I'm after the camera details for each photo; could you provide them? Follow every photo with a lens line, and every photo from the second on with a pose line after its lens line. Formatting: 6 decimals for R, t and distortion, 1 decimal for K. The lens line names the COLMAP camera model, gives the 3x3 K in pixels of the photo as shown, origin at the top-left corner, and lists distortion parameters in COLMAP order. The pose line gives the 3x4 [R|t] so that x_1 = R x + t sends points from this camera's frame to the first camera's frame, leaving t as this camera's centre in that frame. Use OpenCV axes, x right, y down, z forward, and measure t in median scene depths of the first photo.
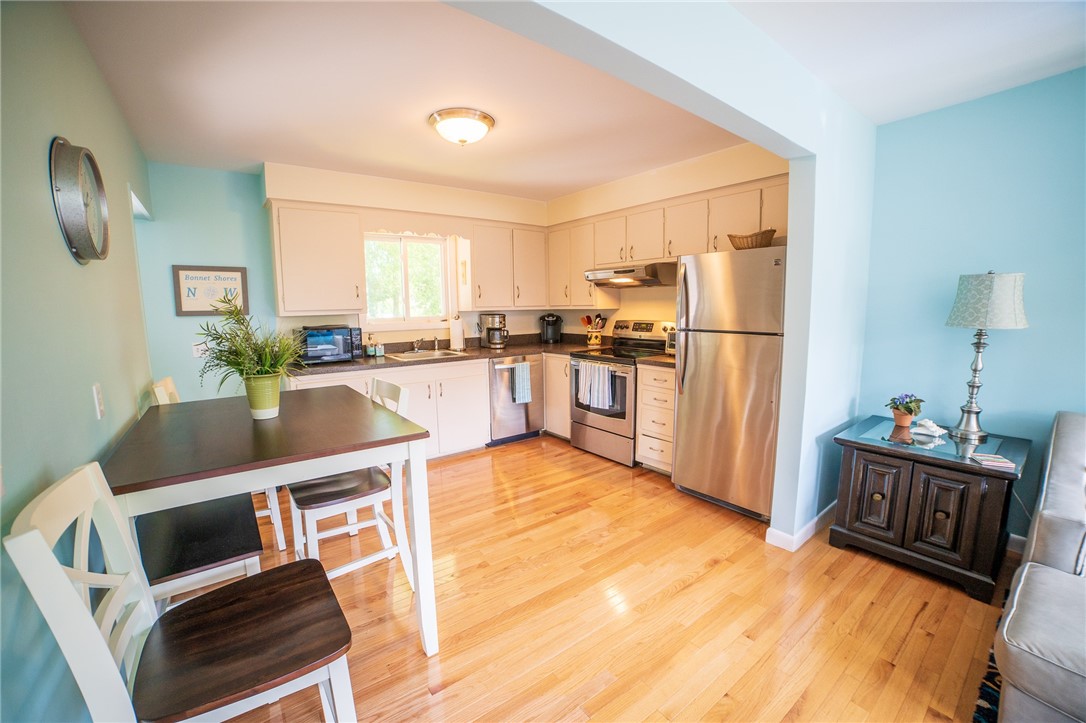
lens RADIAL K [[430.3, 0, 541.7], [0, 430.3, 368.0], [0, 0, 1]] dist [-0.111741, 0.034766]
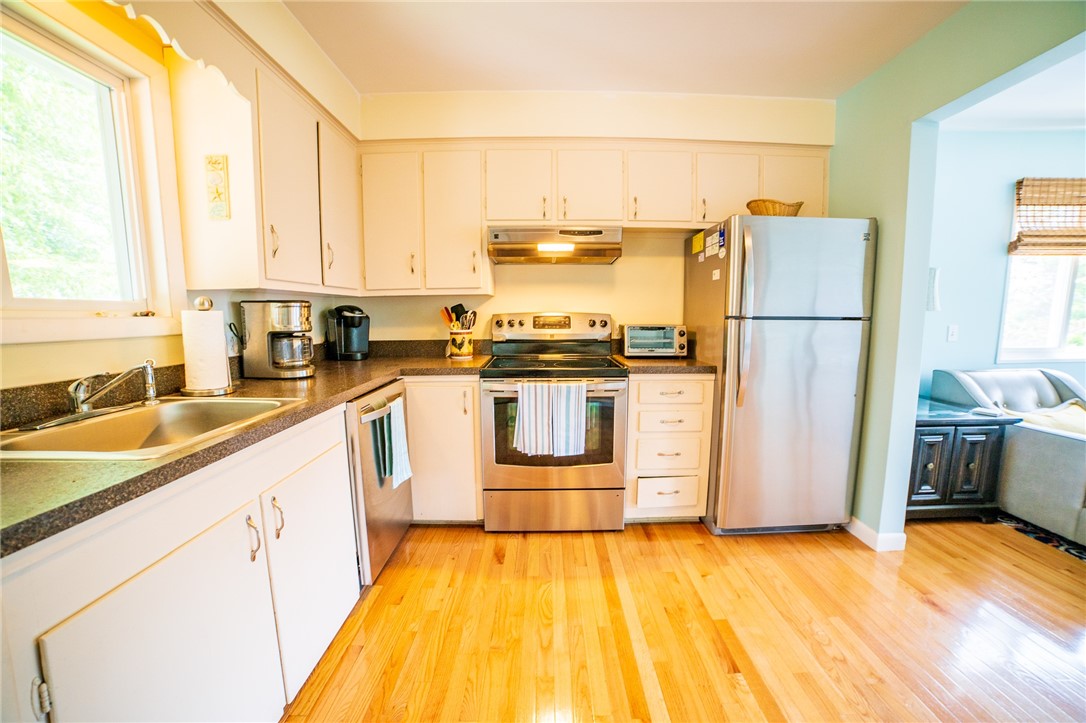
lens RADIAL K [[430.3, 0, 541.7], [0, 430.3, 368.0], [0, 0, 1]] dist [-0.111741, 0.034766]
pose [[0.605126, -0.089142, 0.791123, -0.333105], [0.109189, 0.993614, 0.028441, -0.046605], [-0.788607, 0.069171, 0.610995, 0.622812]]
